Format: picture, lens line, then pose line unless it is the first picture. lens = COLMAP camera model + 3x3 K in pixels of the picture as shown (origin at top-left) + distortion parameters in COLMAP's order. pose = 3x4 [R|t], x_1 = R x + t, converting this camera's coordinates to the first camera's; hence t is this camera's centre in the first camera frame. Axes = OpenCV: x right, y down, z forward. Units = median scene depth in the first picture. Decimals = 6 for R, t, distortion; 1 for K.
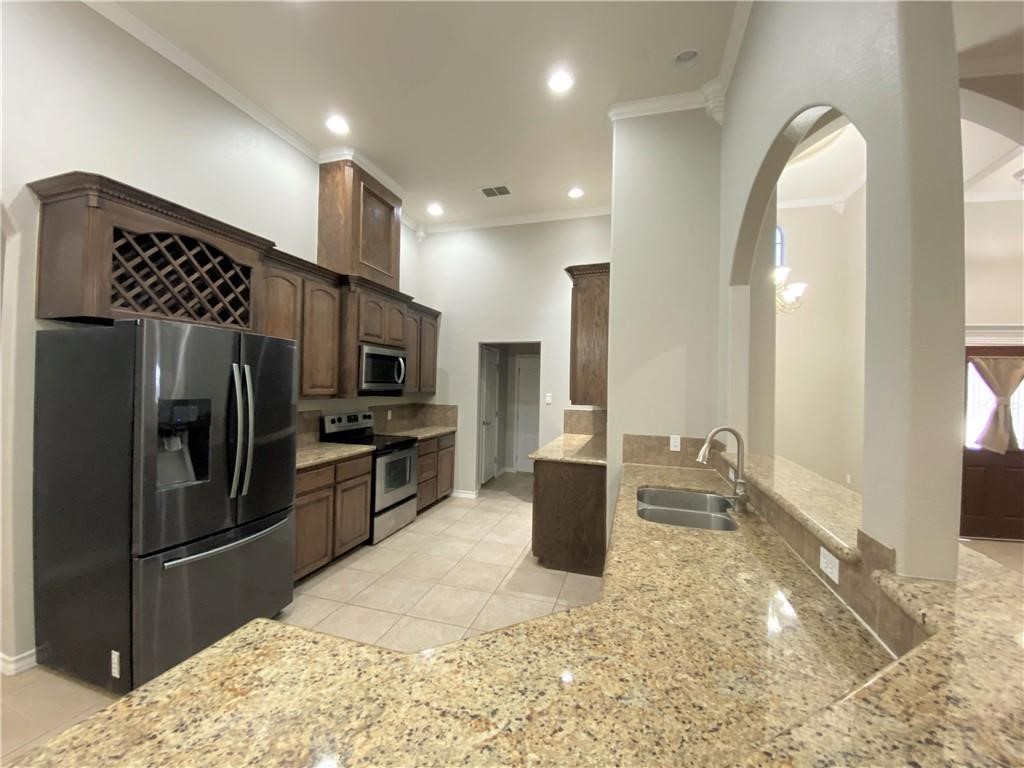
lens RADIAL K [[411.2, 0, 511.9], [0, 411.2, 386.4], [0, 0, 1]] dist [-0.012737, -0.000915]
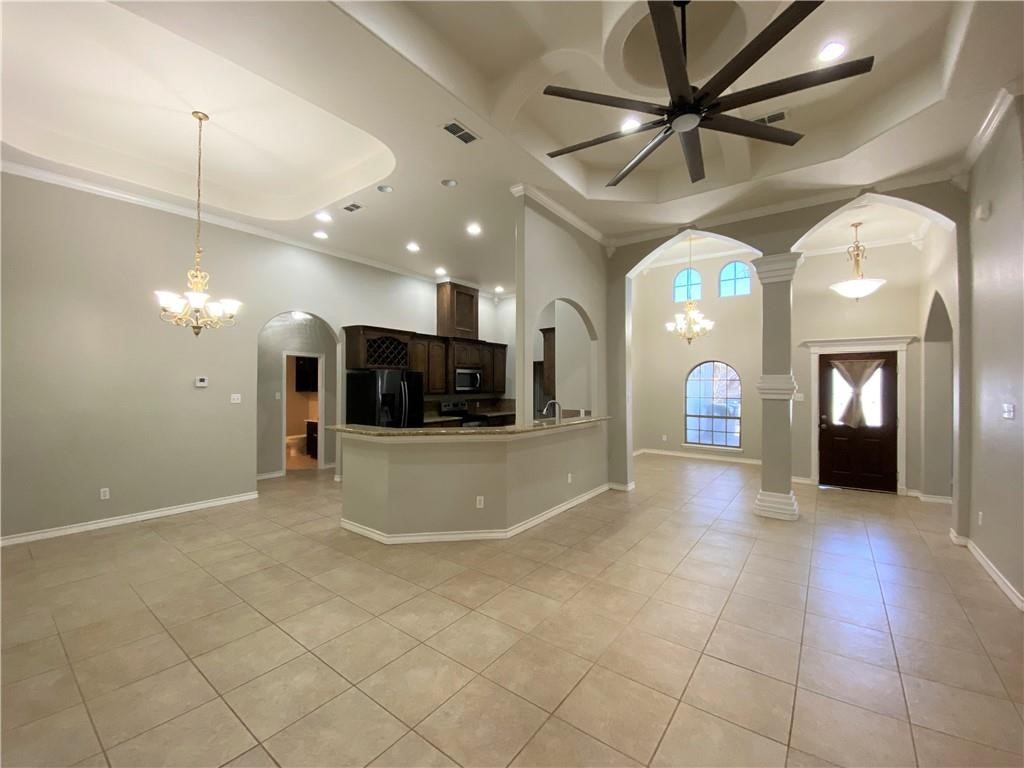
lens RADIAL K [[411.2, 0, 507.3], [0, 411.2, 386.5], [0, 0, 1]] dist [-0.012737, -0.000915]
pose [[0.929666, -0.019014, -0.367912, 0.649415], [0.018689, 0.999815, -0.004449, 0.002109], [0.367929, -0.002740, 0.929850, -0.853686]]
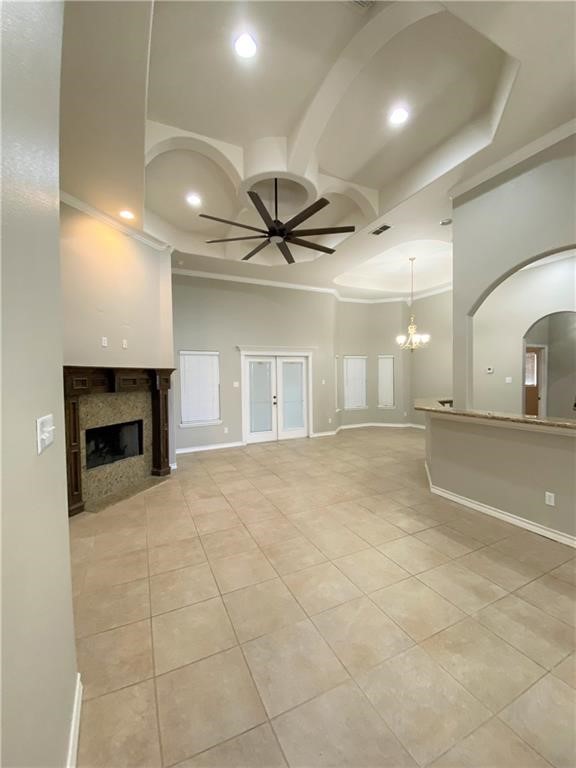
lens RADIAL K [[308.4, 0, 286.1], [0, 308.4, 382.2], [0, 0, 1]] dist [-0.012737, -0.000915]
pose [[-0.751282, 0.003440, -0.659972, 1.832775], [-0.008305, 0.999858, 0.014666, 0.030369], [0.659929, 0.016499, -0.751147, 1.814314]]
